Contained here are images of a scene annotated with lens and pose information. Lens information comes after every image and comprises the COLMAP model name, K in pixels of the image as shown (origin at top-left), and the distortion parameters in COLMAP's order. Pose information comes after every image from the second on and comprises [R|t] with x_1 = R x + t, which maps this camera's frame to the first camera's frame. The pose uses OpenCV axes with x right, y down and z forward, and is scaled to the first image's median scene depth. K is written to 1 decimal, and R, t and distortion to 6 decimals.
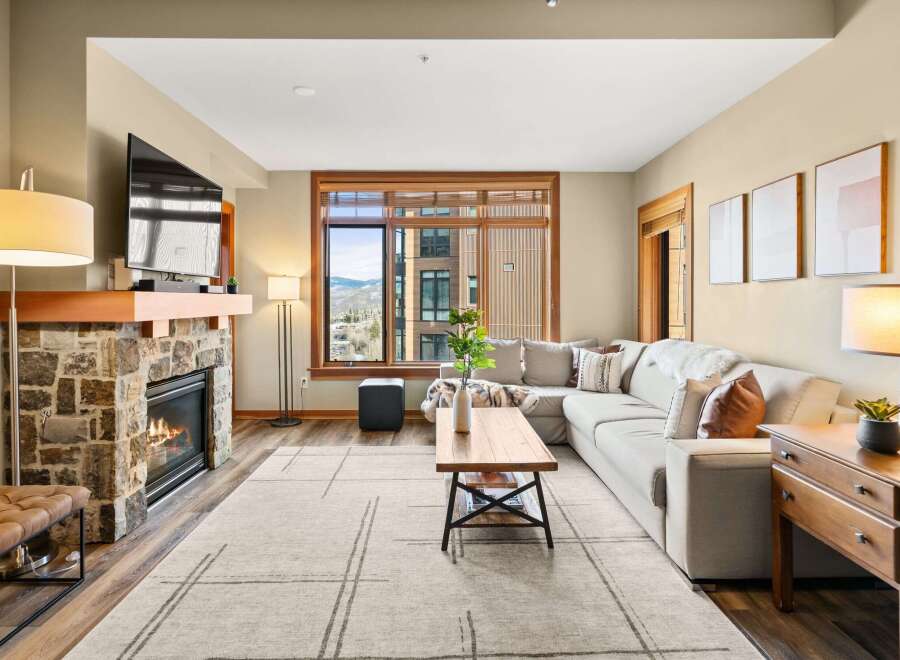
lens RADIAL K [[487.7, 0, 446.8], [0, 487.7, 306.0], [0, 0, 1]] dist [-0.000133, 0.000808]
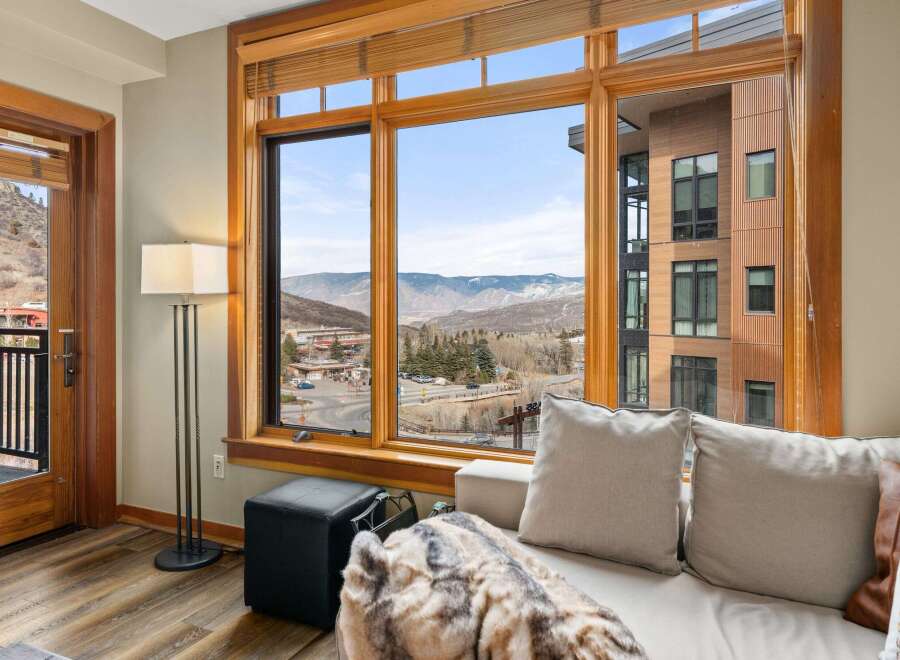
lens RADIAL K [[604.1, 0, 456.9], [0, 604.1, 302.4], [0, 0, 1]] dist [-0.002544, -0.000416]
pose [[0.903694, 0.003273, -0.428167, 0.304292], [-0.011079, 0.999815, -0.015741, 0.002578], [0.428036, 0.018968, 0.903563, 0.953602]]
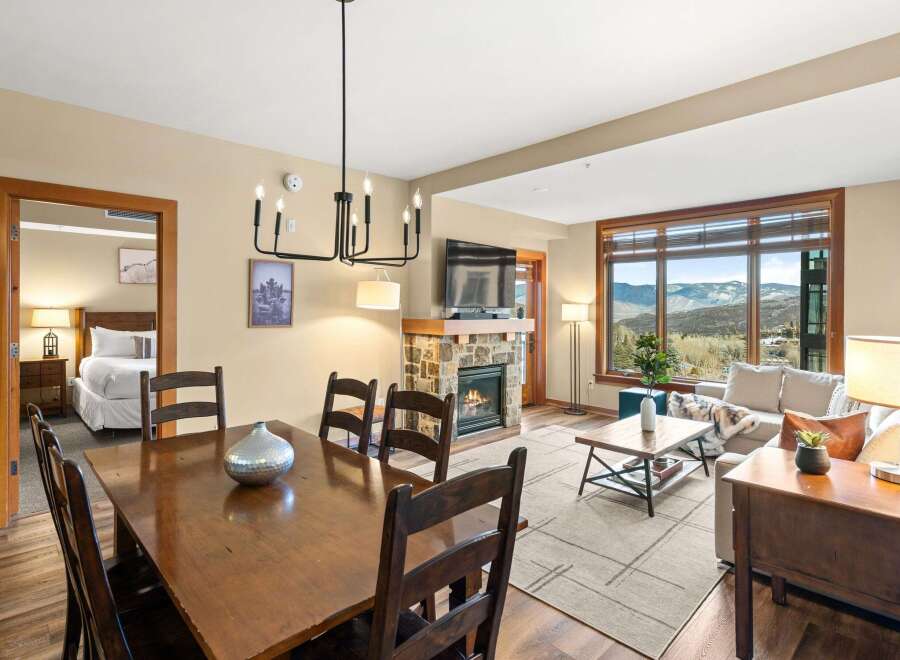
lens RADIAL K [[487.7, 0, 446.8], [0, 487.7, 306.0], [0, 0, 1]] dist [-0.000133, 0.000808]
pose [[0.680862, 0.005462, -0.732391, 0.680734], [-0.018372, 0.999785, -0.009624, -0.056547], [0.732181, 0.020008, 0.680816, -0.294387]]
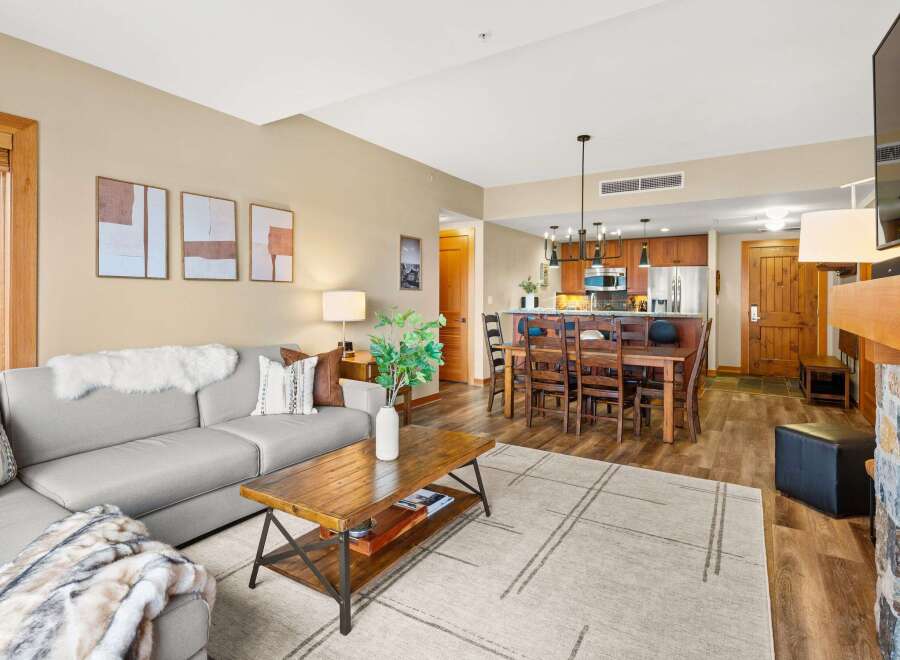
lens RADIAL K [[487.7, 0, 446.8], [0, 487.7, 306.0], [0, 0, 1]] dist [-0.000133, 0.000808]
pose [[-0.836687, -0.010393, 0.547583, -0.453238], [0.003827, 0.999685, 0.024821, -0.019049], [-0.547668, 0.022863, -0.836383, 1.651339]]
